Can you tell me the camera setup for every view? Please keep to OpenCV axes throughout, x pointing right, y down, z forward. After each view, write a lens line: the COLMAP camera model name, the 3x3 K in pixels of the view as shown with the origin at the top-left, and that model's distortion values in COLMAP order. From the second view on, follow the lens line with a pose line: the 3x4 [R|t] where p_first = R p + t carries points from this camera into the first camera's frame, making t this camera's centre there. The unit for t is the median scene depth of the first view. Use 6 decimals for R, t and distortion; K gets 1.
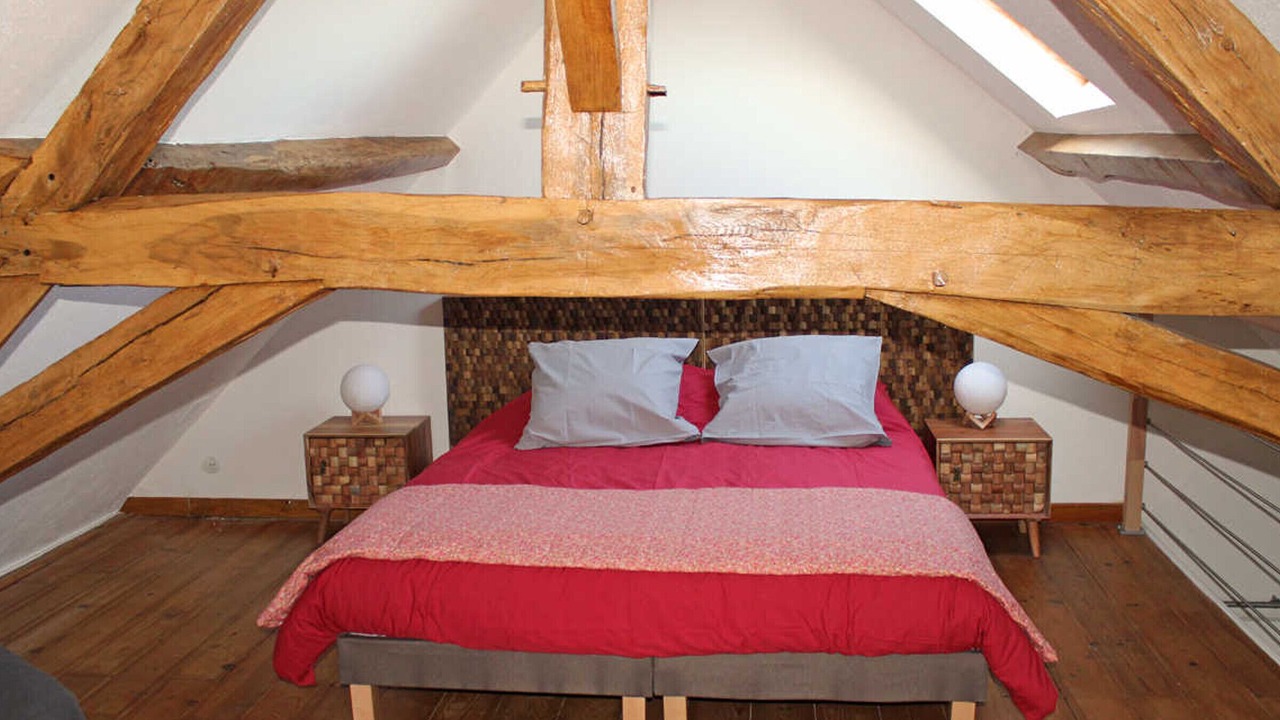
lens RADIAL K [[1240.2, 0, 640.0], [0, 1240.2, 360.0], [0, 0, 1]] dist [-0.209861, 0.302091]
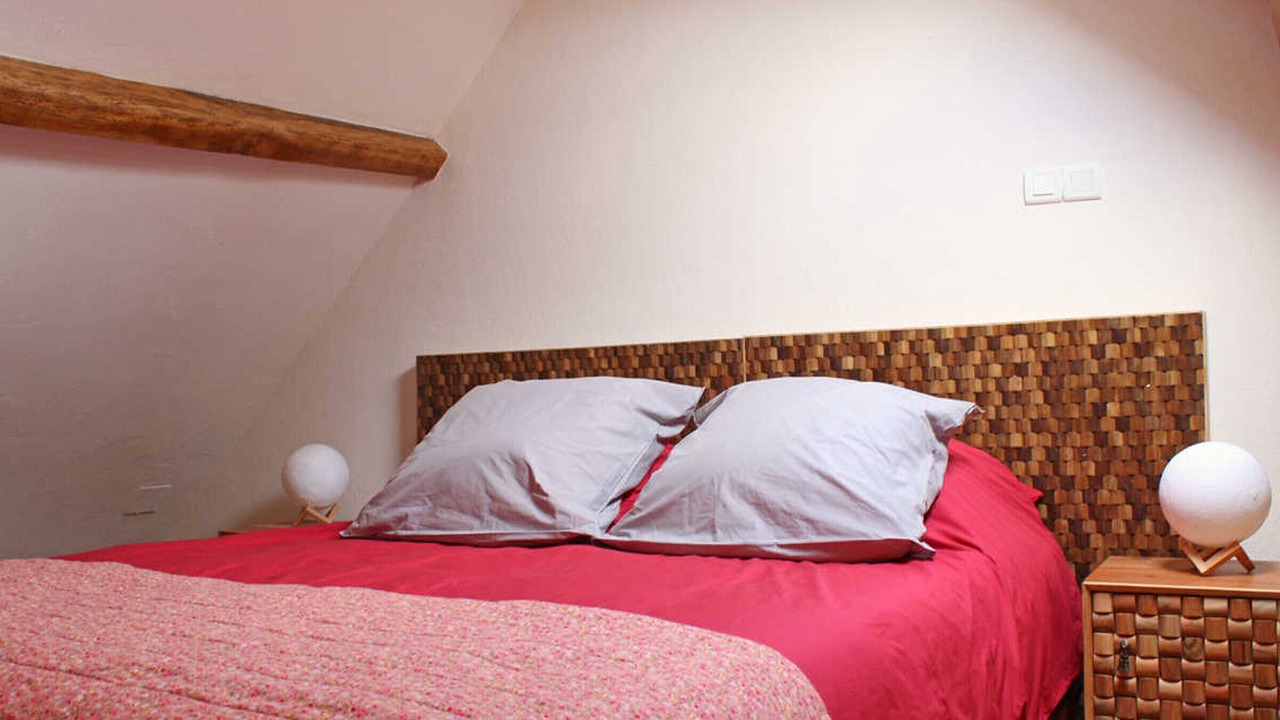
lens RADIAL K [[1240.2, 0, 640.0], [0, 1240.2, 360.0], [0, 0, 1]] dist [-0.209861, 0.302091]
pose [[0.907654, -0.011505, -0.419561, 0.266605], [-0.064565, 0.983899, -0.166656, 0.064349], [0.414723, 0.178355, 0.892297, 0.429408]]
